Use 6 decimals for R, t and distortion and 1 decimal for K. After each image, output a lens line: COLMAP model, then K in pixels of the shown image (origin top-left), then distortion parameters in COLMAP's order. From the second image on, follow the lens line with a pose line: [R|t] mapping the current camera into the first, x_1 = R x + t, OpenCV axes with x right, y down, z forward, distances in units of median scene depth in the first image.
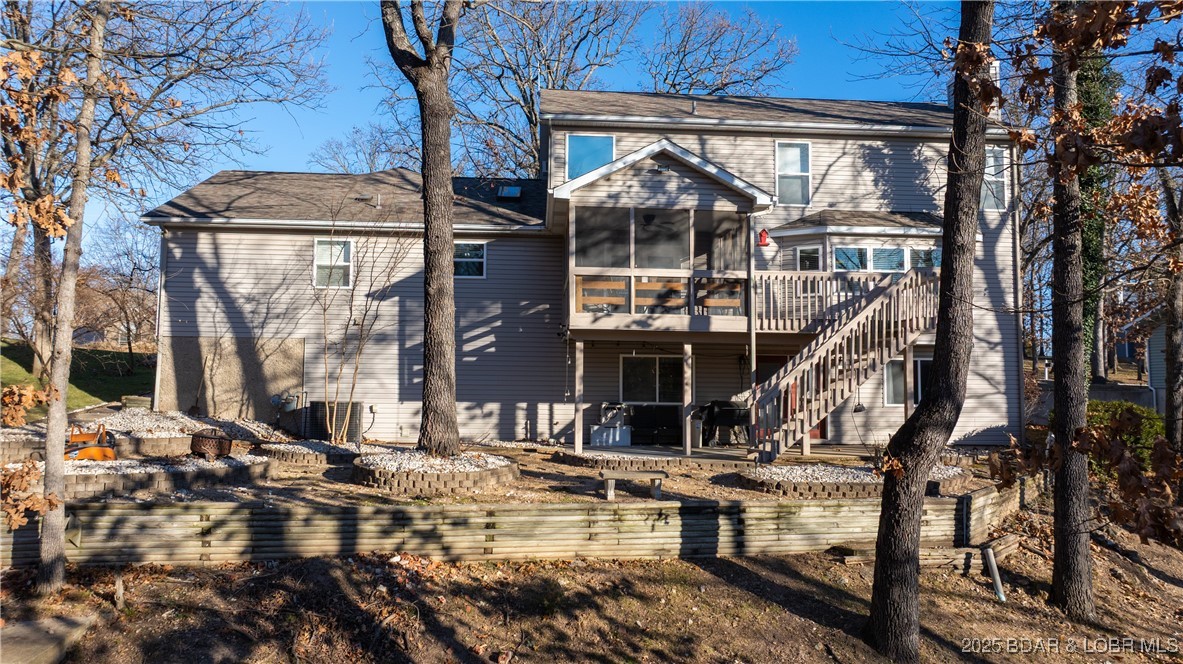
lens RADIAL K [[843.2, 0, 591.5], [0, 843.2, 332.0], [0, 0, 1]] dist [-0.037886, 0.052845]
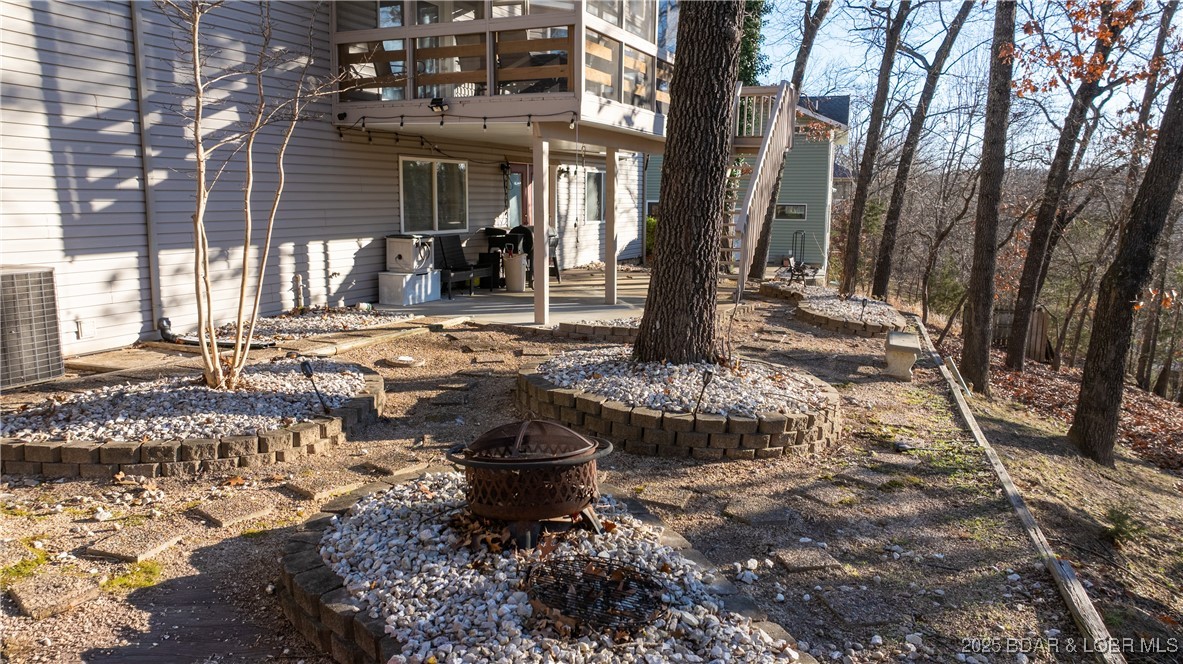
lens RADIAL K [[843.2, 0, 591.5], [0, 843.2, 332.0], [0, 0, 1]] dist [-0.037886, 0.052845]
pose [[0.491641, -0.145100, 0.858624, -0.455684], [-0.071404, 0.975982, 0.205818, 0.015610], [-0.867865, -0.162498, 0.469472, 0.575380]]
